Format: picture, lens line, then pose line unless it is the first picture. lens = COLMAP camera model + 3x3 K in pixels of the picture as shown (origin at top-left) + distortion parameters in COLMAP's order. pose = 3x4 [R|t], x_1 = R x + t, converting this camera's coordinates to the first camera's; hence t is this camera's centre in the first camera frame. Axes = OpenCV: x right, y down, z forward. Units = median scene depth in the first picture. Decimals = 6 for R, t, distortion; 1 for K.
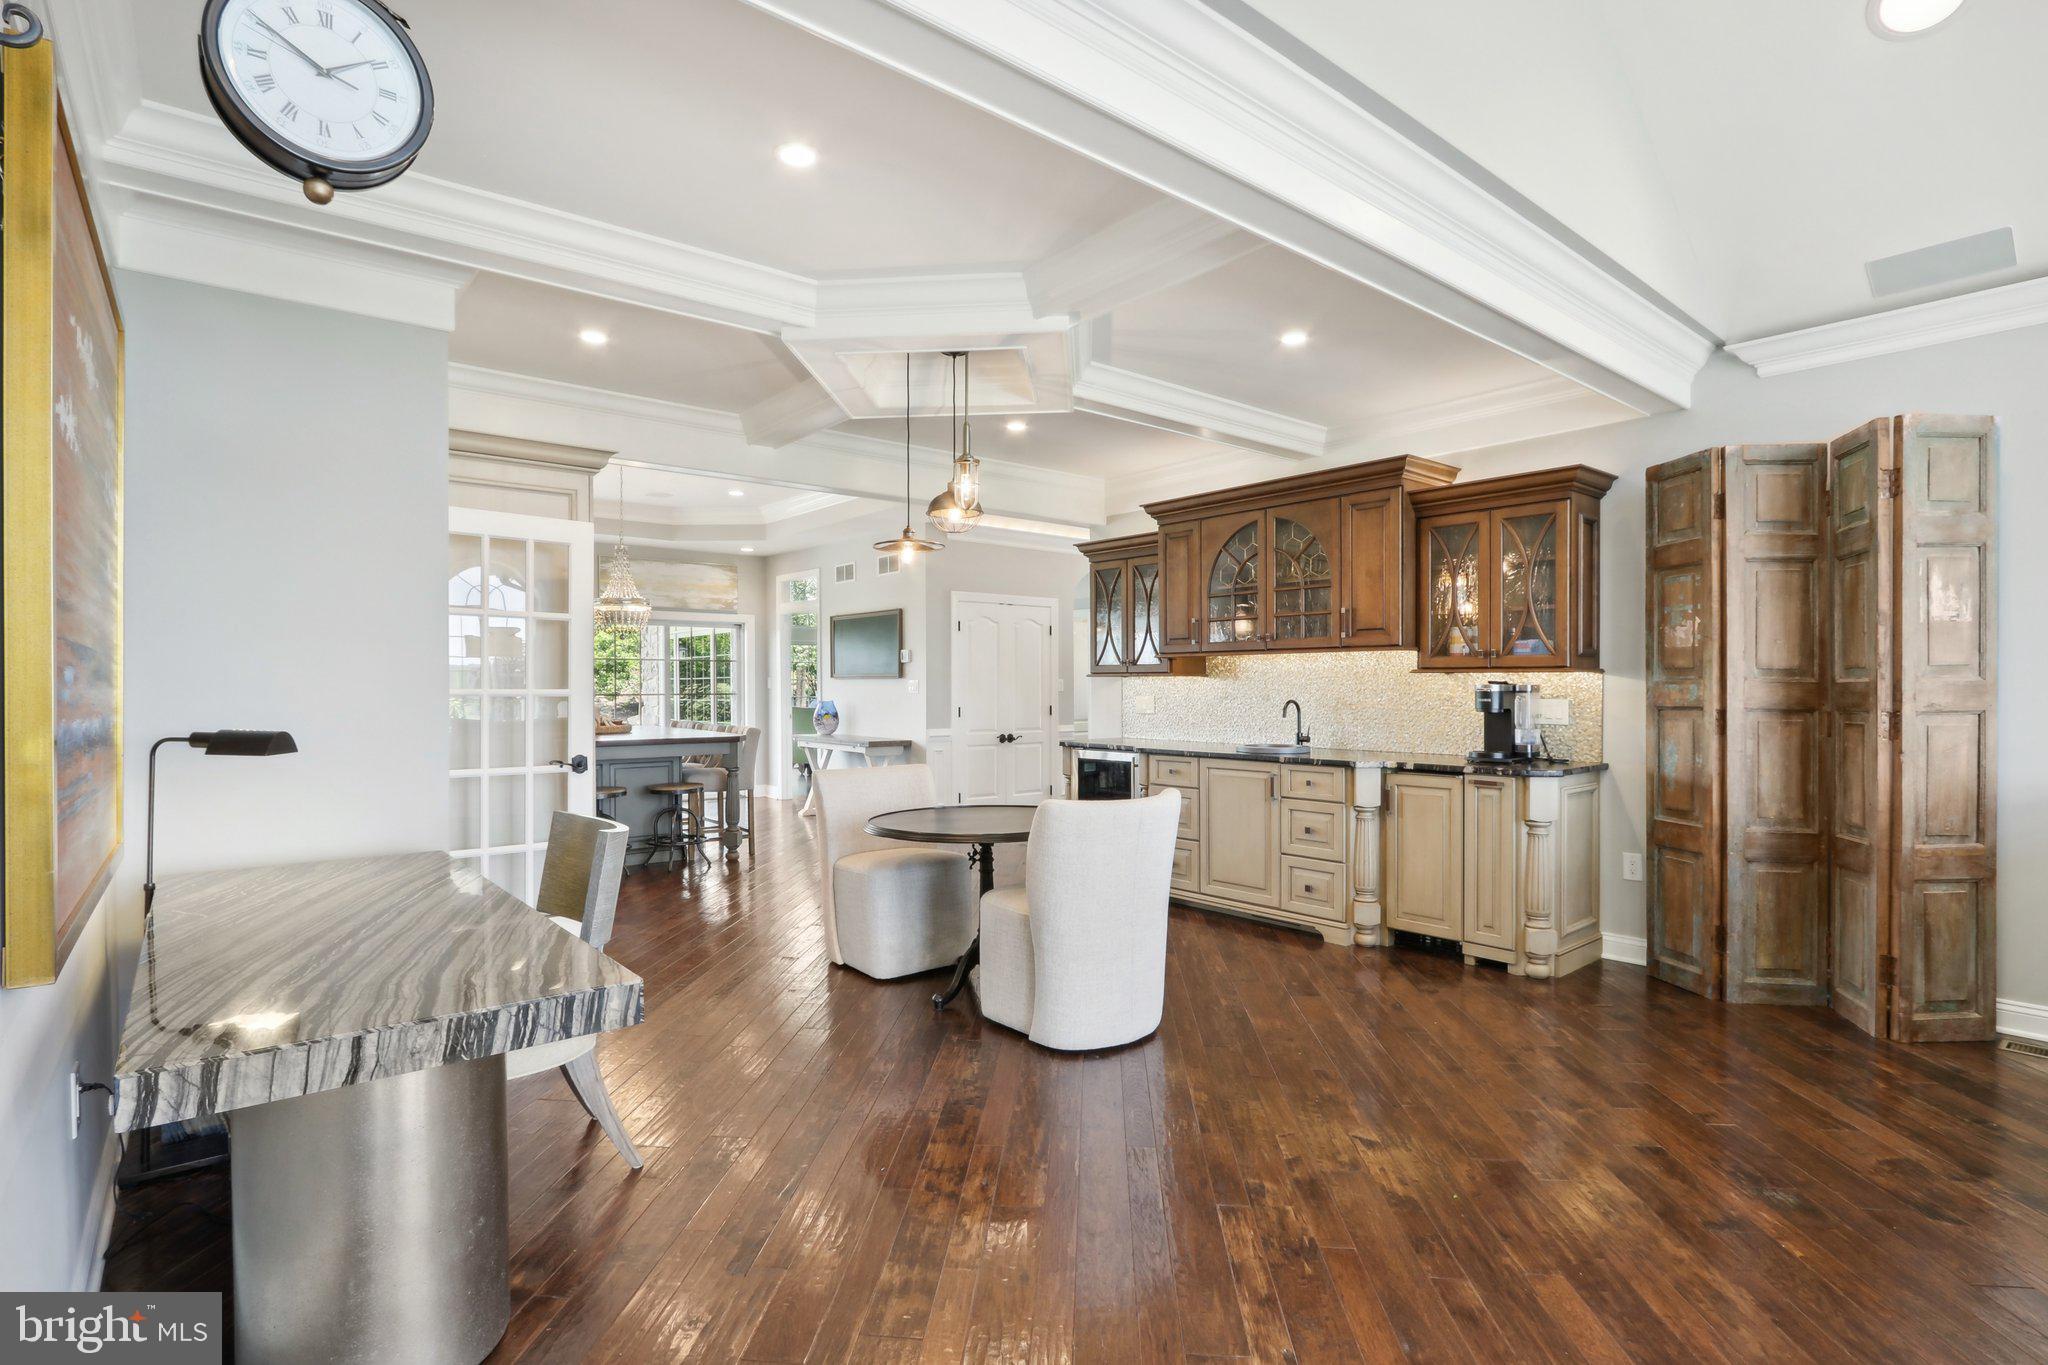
lens RADIAL K [[976.9, 0, 1021.5], [0, 976.9, 686.8], [0, 0, 1]] dist [-0.025285, 0.000643]
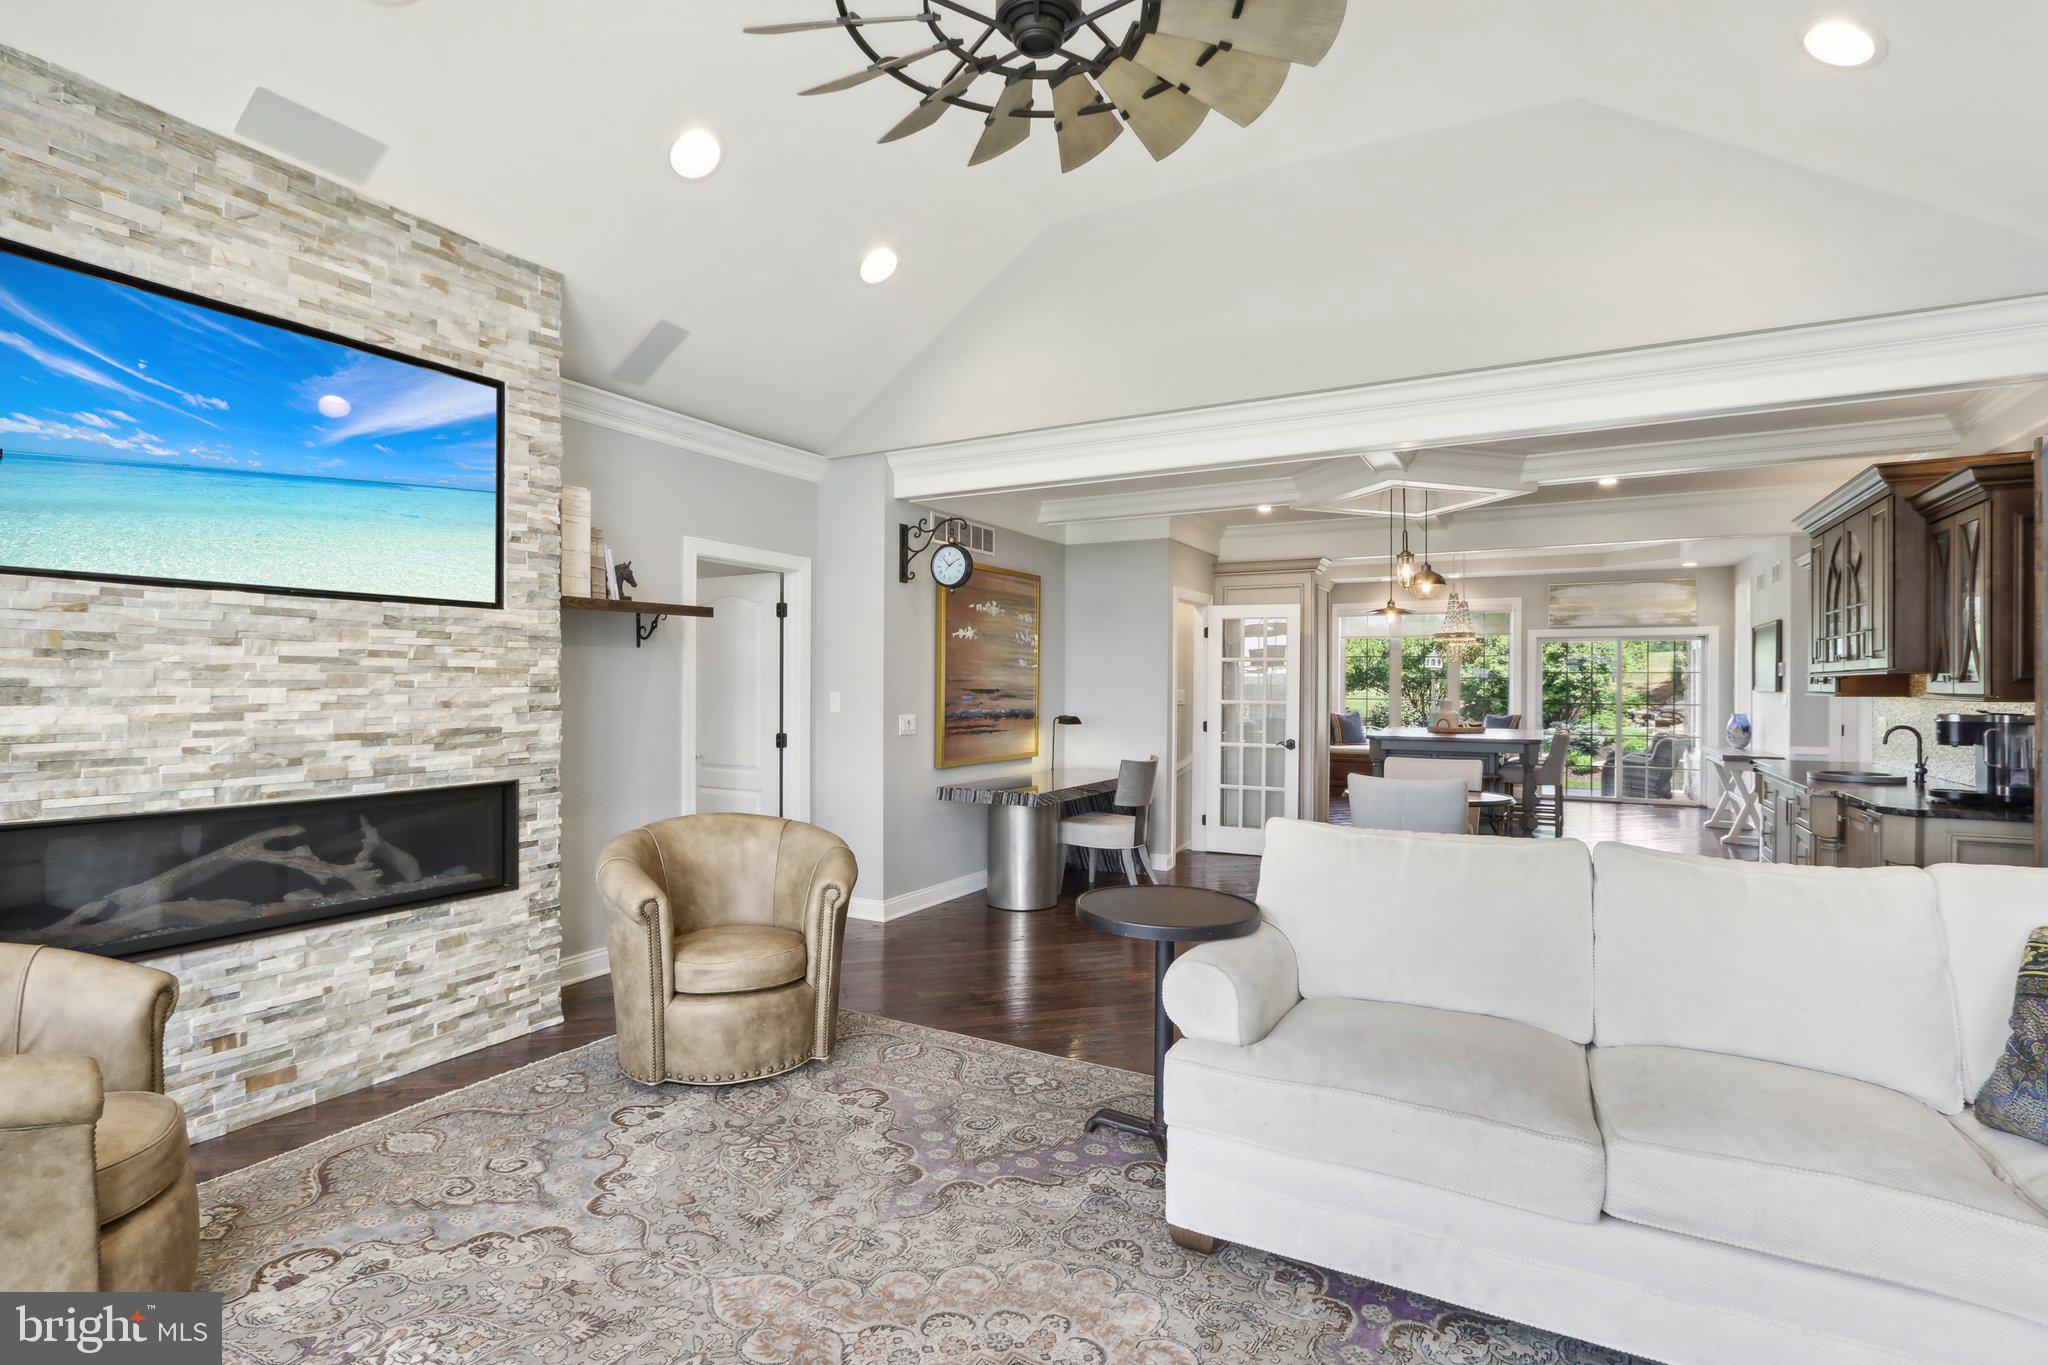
lens RADIAL K [[976.9, 0, 1011.3], [0, 976.9, 683.6], [0, 0, 1]] dist [-0.025285, 0.000643]
pose [[0.378727, 0.002826, -0.925504, 0.906462], [-0.007491, 0.999972, -0.000012, -0.023156], [0.925478, 0.006937, 0.378737, -0.112824]]
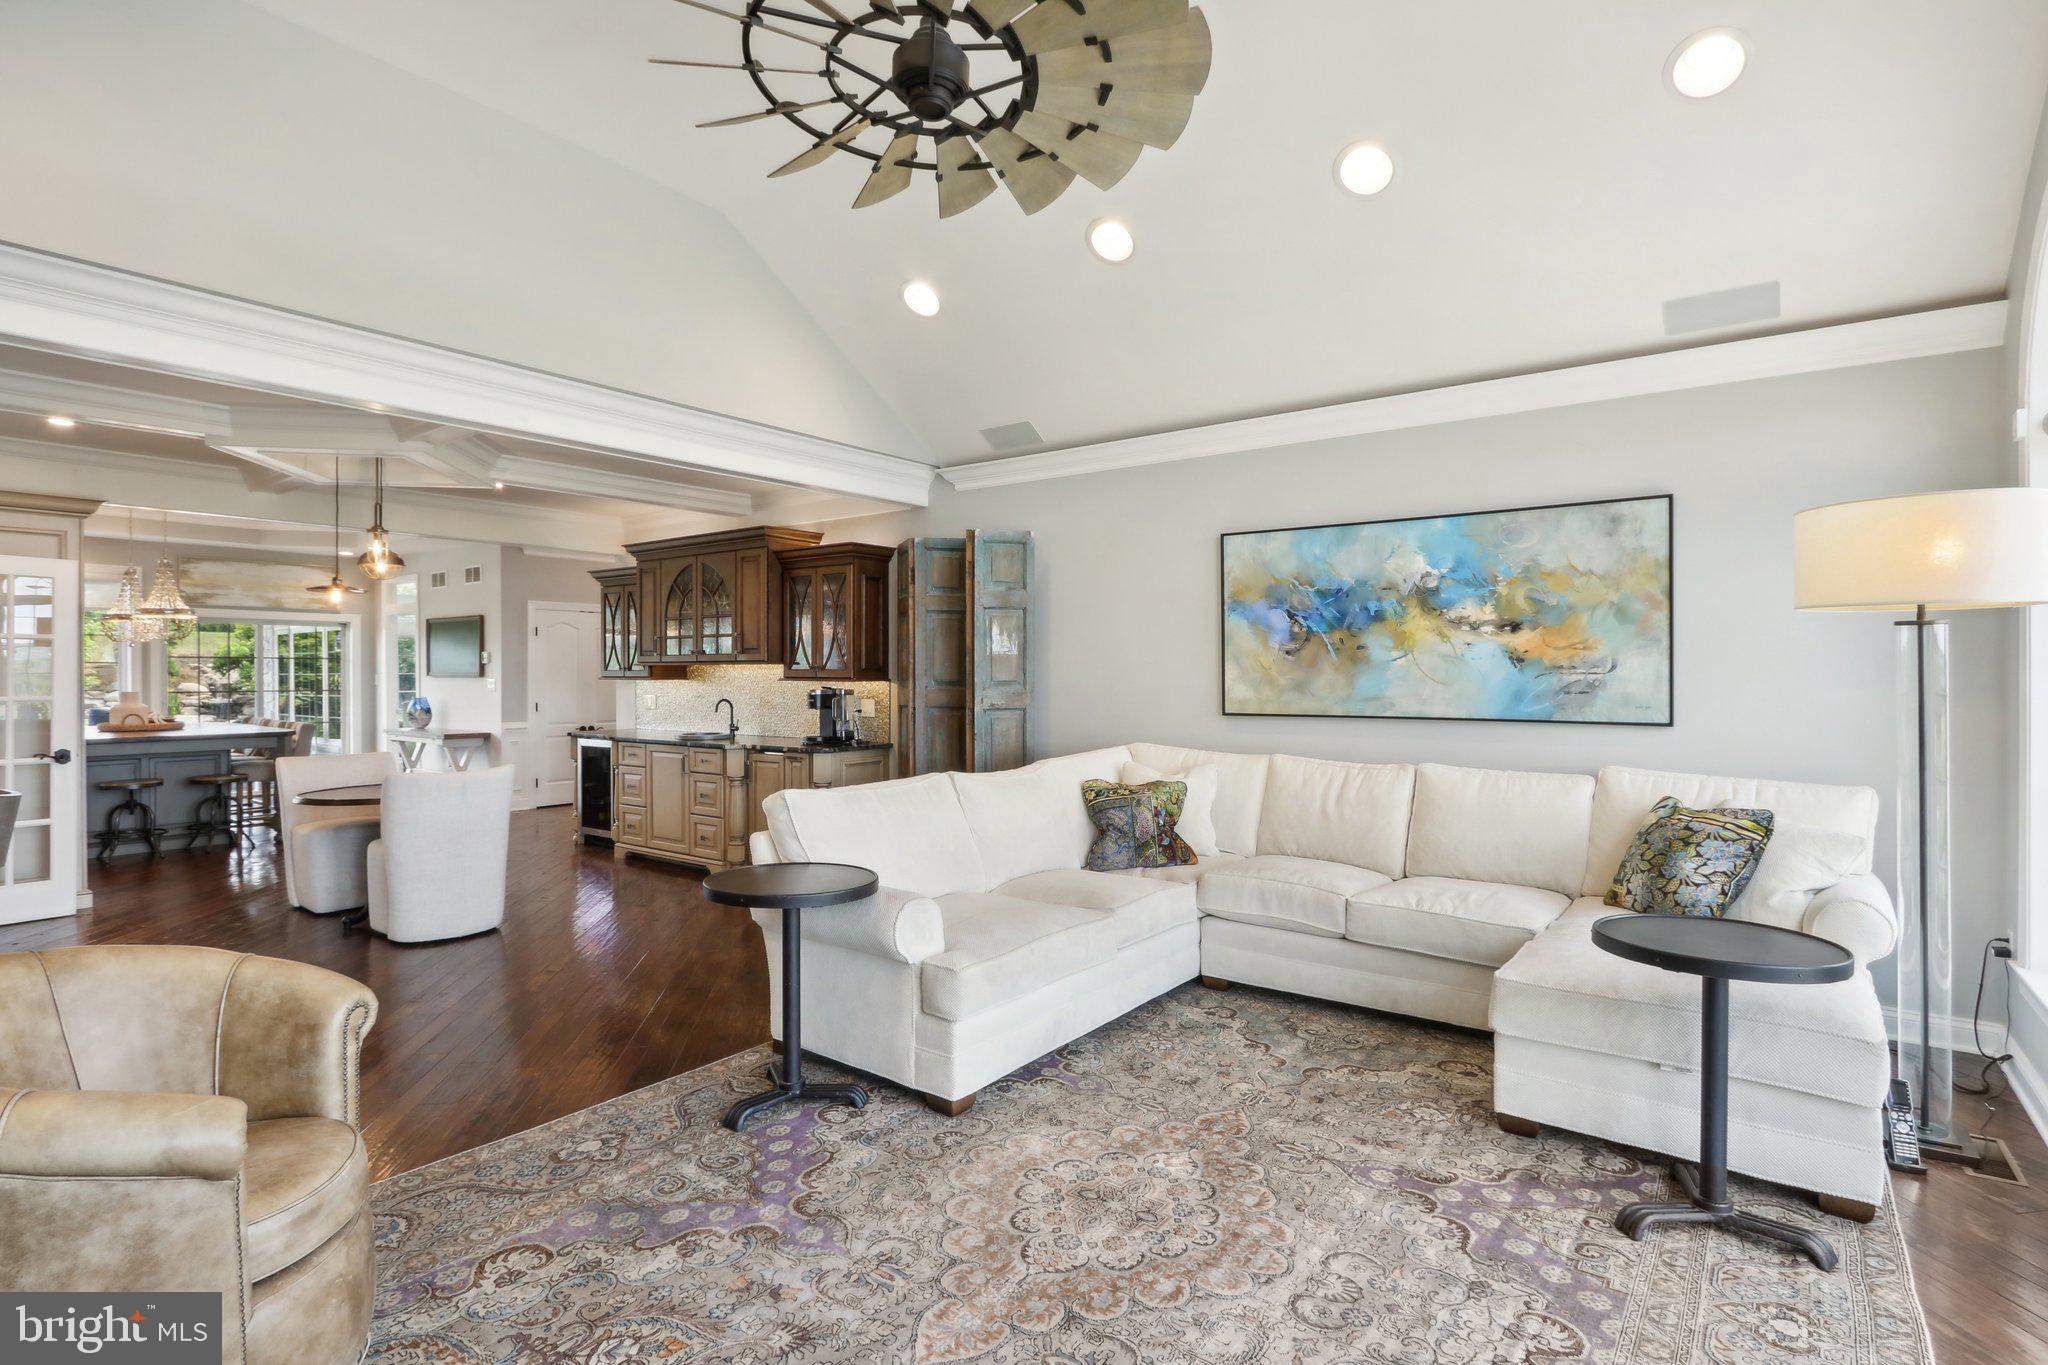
lens RADIAL K [[976.9, 0, 1031.9], [0, 976.9, 668.1], [0, 0, 1]] dist [-0.025285, 0.000643]
pose [[0.968059, 0.001642, 0.250719, 0.404694], [0.000109, 0.999976, -0.006969, -0.022358], [-0.250724, 0.006773, 0.968035, -0.446324]]
